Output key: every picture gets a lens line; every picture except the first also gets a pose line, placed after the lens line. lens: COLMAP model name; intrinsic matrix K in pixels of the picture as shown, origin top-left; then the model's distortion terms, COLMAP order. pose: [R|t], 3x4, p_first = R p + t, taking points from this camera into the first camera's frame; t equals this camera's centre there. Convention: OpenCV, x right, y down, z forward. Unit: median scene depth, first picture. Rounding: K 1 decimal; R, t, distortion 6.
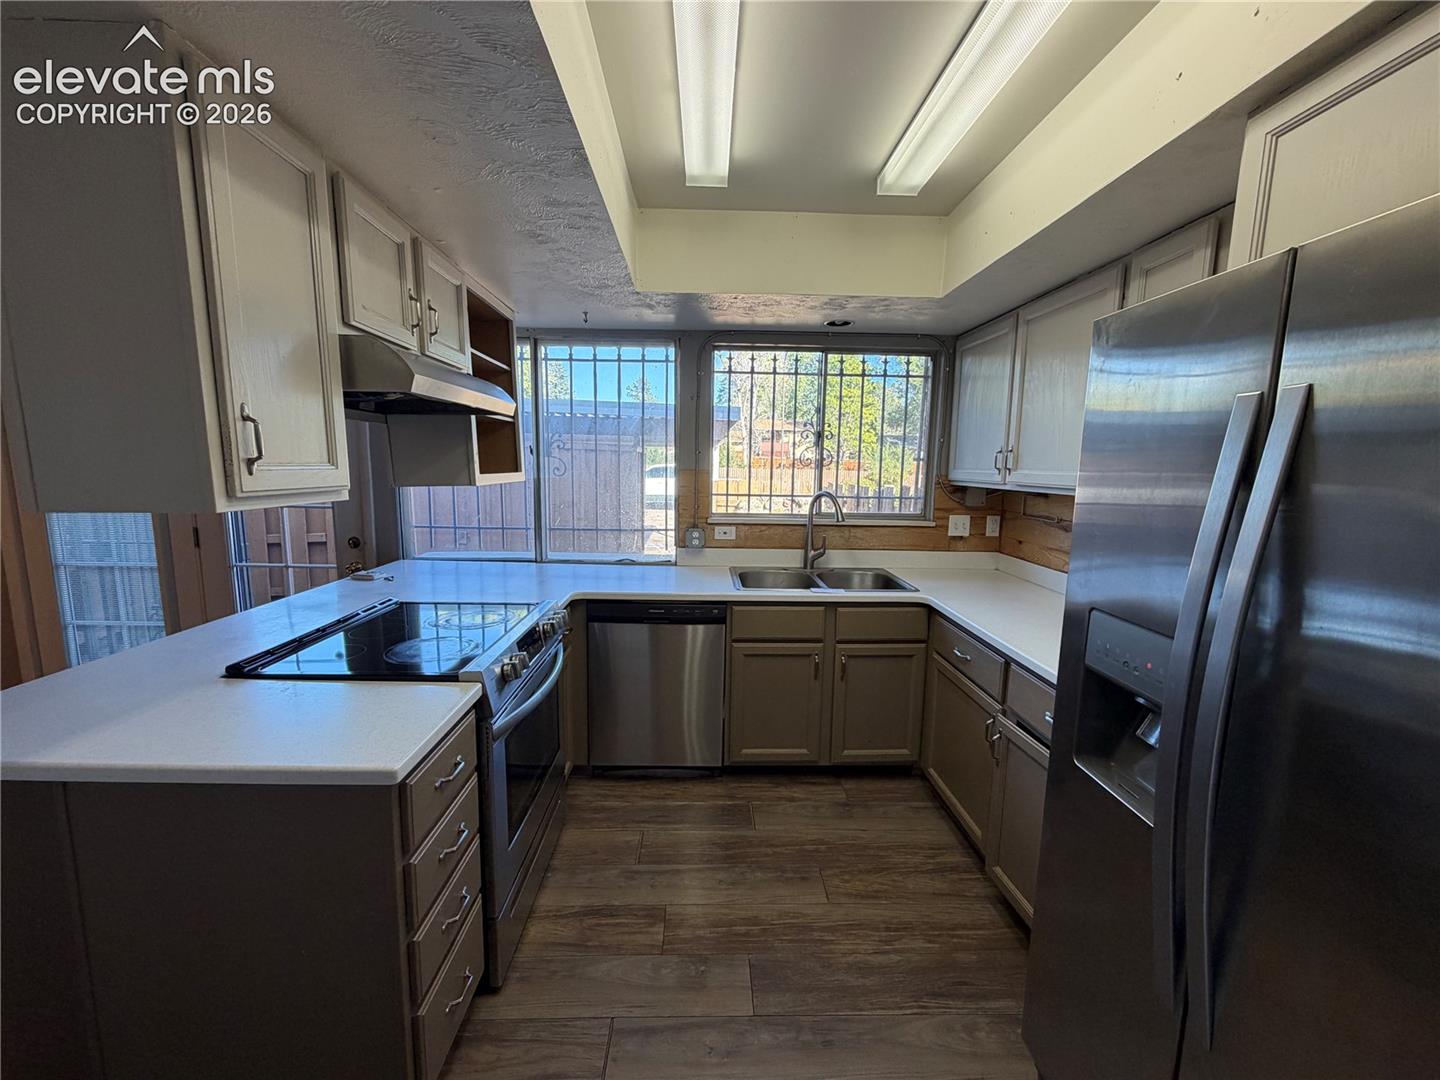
lens RADIAL K [[572.5, 0, 718.8], [0, 572.5, 540.9], [0, 0, 1]] dist [-0.000082, 0.000137]
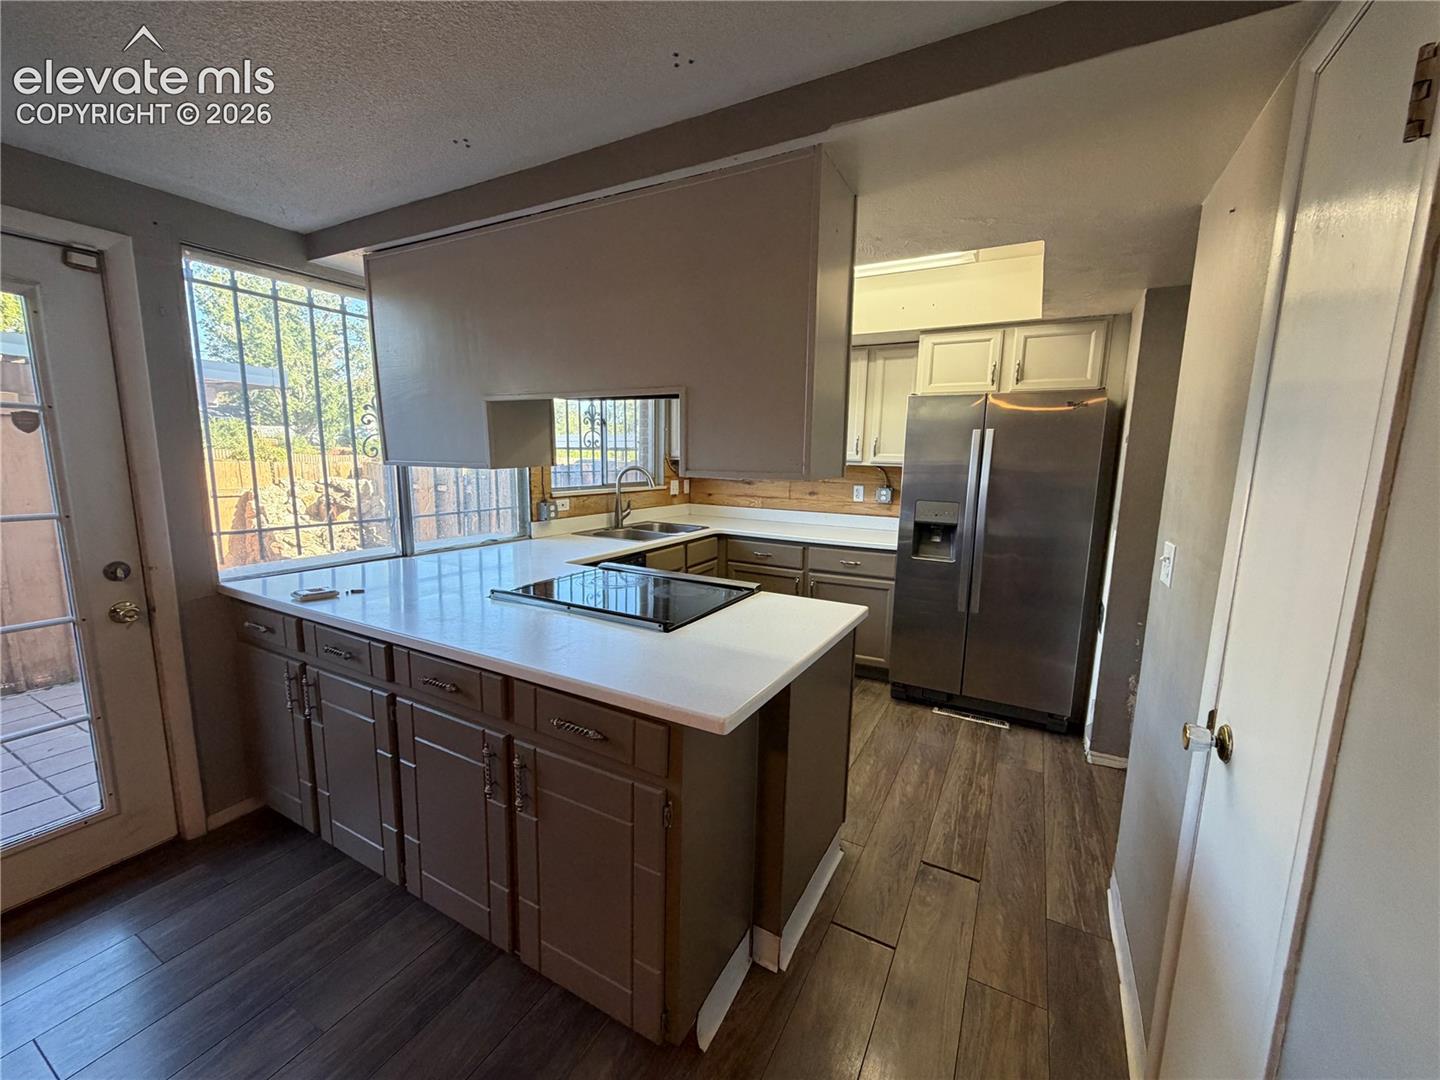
lens RADIAL K [[572.5, 0, 721.6], [0, 572.5, 541.1], [0, 0, 1]] dist [-0.000082, 0.000137]
pose [[0.498737, -0.137191, 0.855827, -0.830659], [0.107212, 0.989576, 0.096153, -0.018648], [-0.860097, 0.043800, 0.508247, 0.137428]]
